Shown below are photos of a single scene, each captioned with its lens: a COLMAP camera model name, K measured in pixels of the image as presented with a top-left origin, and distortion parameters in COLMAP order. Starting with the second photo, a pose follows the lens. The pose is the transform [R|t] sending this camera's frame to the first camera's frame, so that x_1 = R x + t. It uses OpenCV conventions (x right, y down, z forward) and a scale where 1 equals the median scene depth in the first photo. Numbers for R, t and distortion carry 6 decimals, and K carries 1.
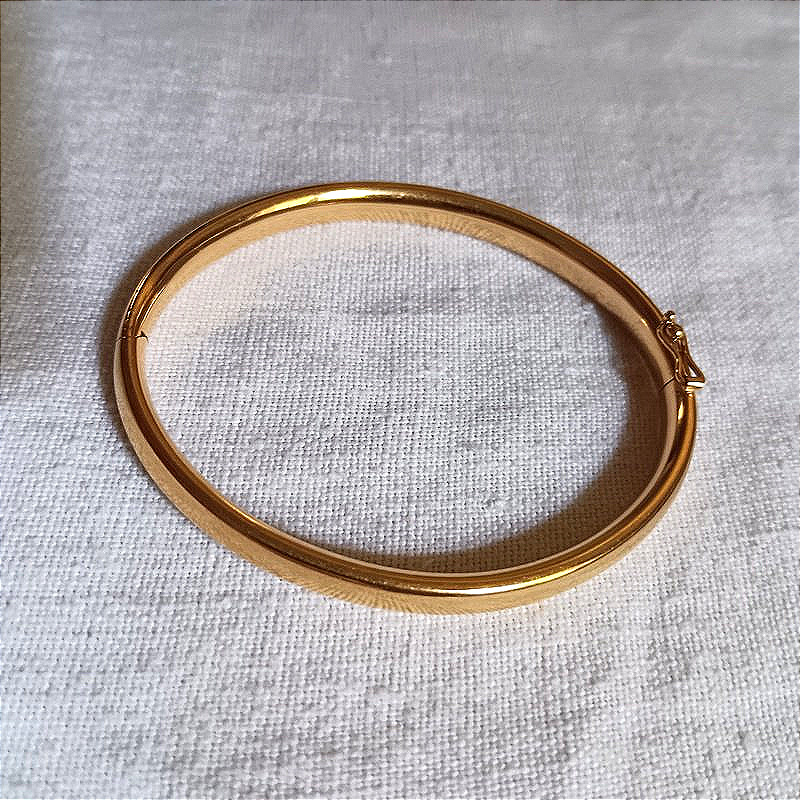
lens RADIAL K [[931.6, 0, 416.5], [0, 931.6, 398.2], [0, 0, 1]] dist [0.002894, 0.000000]
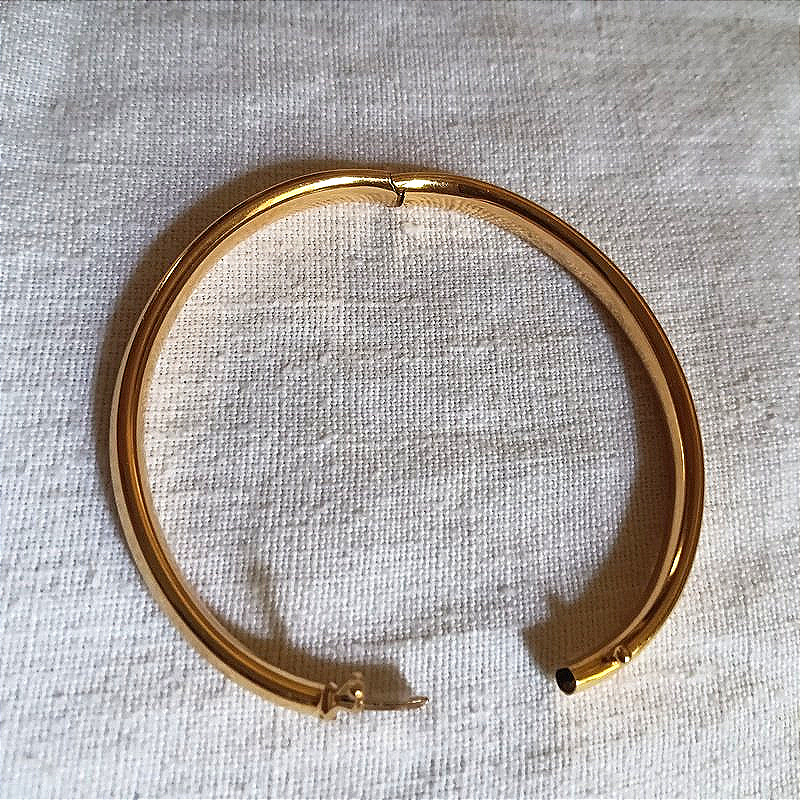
lens RADIAL K [[931.6, 0, 404.1], [0, 931.6, 401.7], [0, 0, 1]] dist [0.002894, 0.000000]
pose [[0.999957, 0.006868, 0.006245, -0.064527], [-0.008167, 0.970688, 0.240204, -0.548911], [-0.004412, -0.240245, 0.970702, 0.184122]]
